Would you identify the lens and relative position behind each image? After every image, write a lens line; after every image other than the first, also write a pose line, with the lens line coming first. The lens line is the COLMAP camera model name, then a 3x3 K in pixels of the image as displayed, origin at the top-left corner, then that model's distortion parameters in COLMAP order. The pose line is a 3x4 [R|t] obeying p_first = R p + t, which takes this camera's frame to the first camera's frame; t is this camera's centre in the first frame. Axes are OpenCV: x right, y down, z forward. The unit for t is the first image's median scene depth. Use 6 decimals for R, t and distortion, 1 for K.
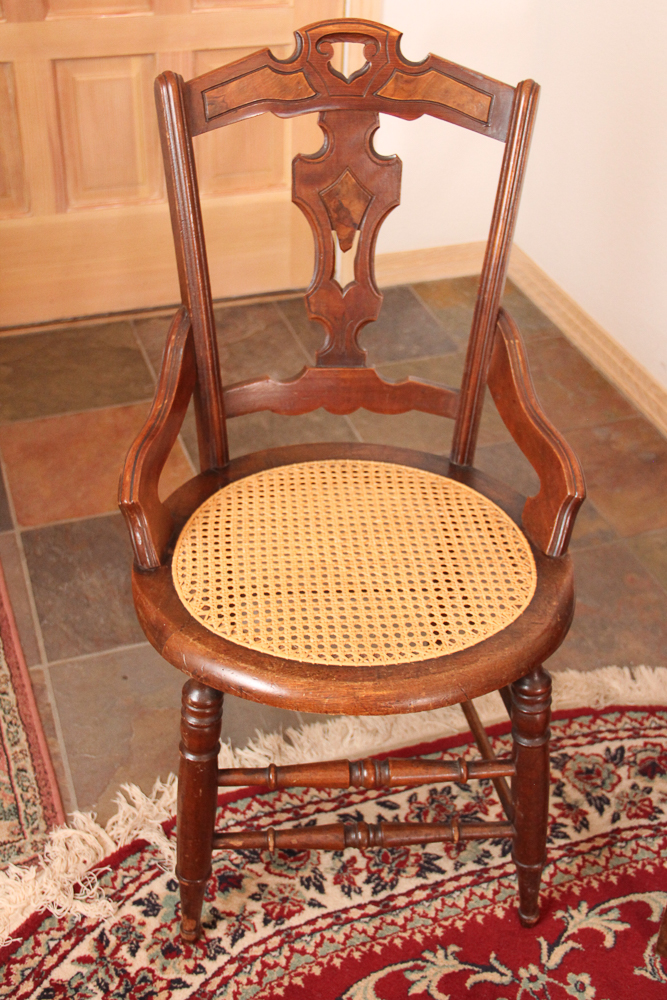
lens RADIAL K [[1178.3, 0, 333.5], [0, 1178.3, 500.0], [0, 0, 1]] dist [0.000684, -0.008401]
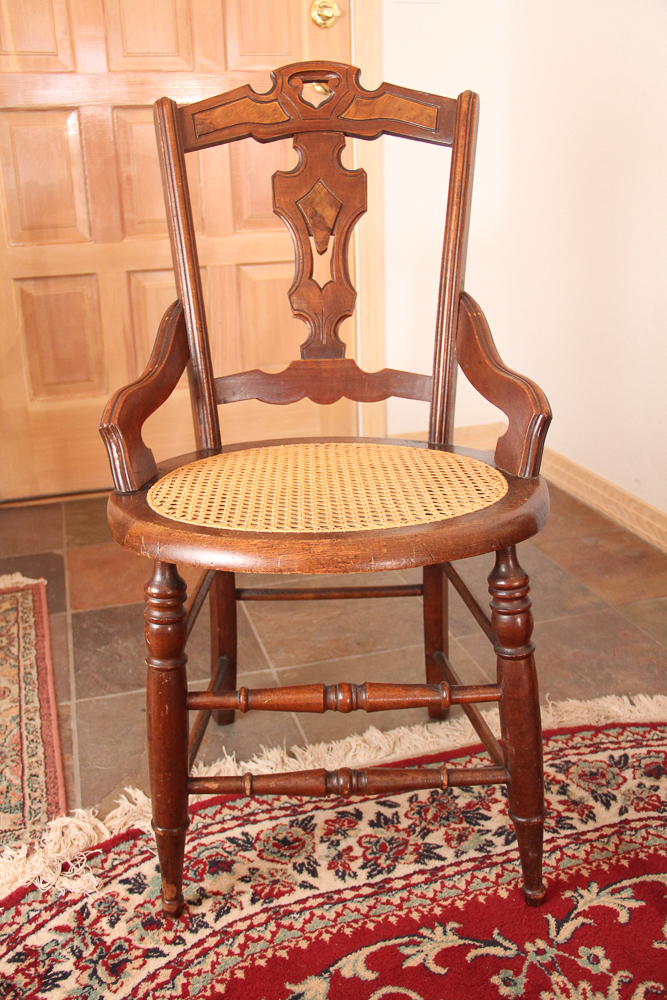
lens RADIAL K [[917.5, 0, 309.3], [0, 917.5, 501.7], [0, 0, 1]] dist [-0.094314, 0.022332]
pose [[0.995362, -0.038791, -0.088032, 0.062293], [0.011219, 0.955660, -0.294258, 0.259732], [0.095544, 0.291906, 0.951663, 0.215619]]
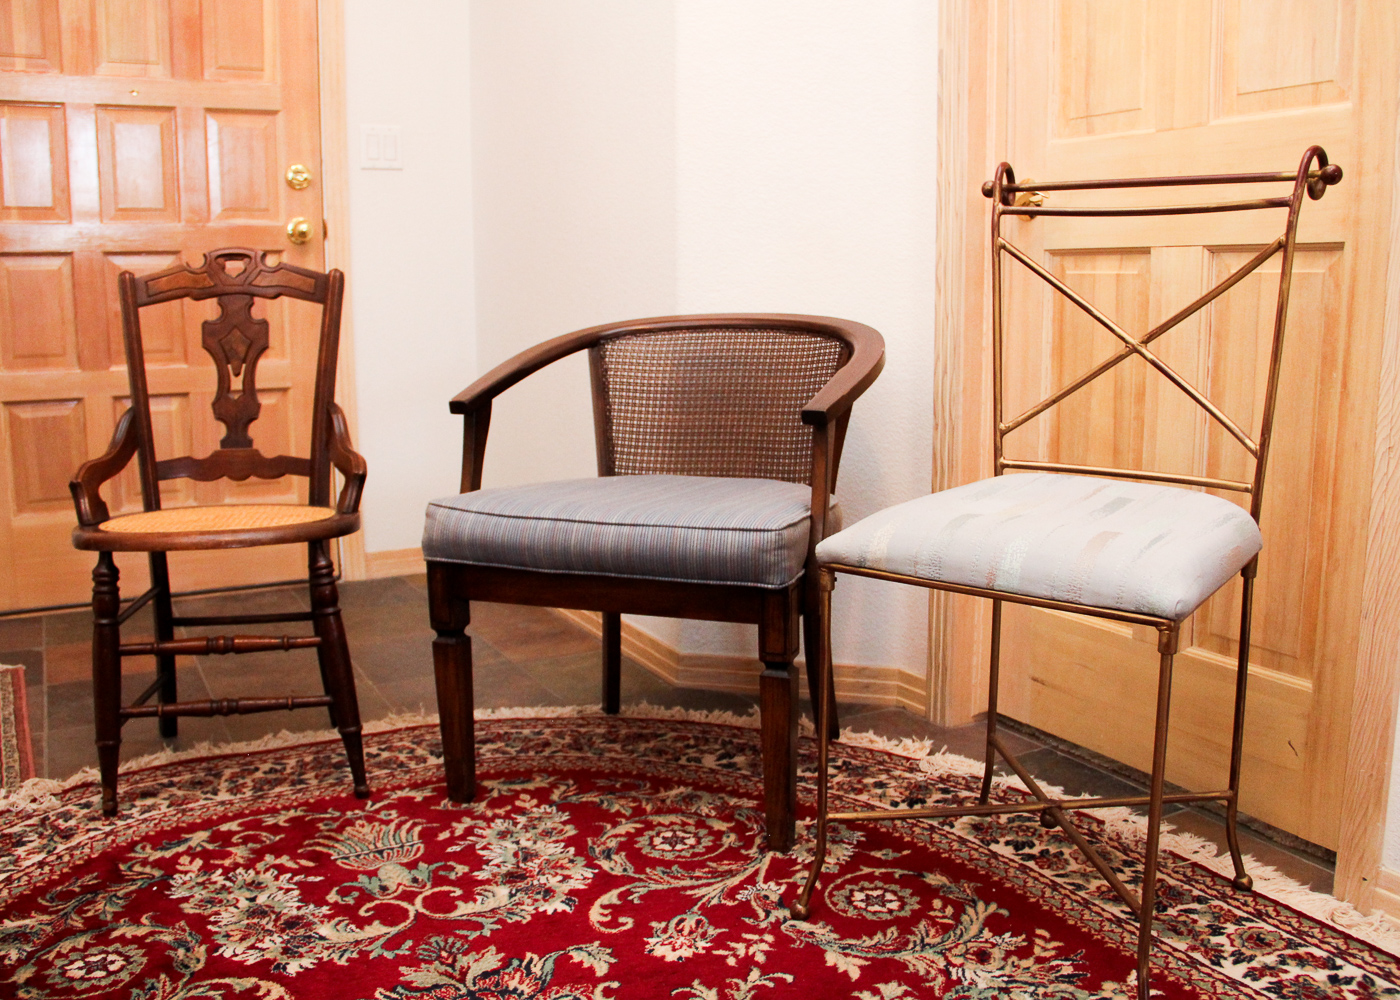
lens RADIAL K [[1249.6, 0, 700.0], [0, 1249.6, 500.0], [0, 0, 1]] dist [-0.169959, 0.105157]
pose [[0.986286, -0.060929, 0.153386, 0.350751], [0.124248, 0.885843, -0.447041, 0.728780], [-0.108638, 0.459968, 0.881265, -0.452075]]
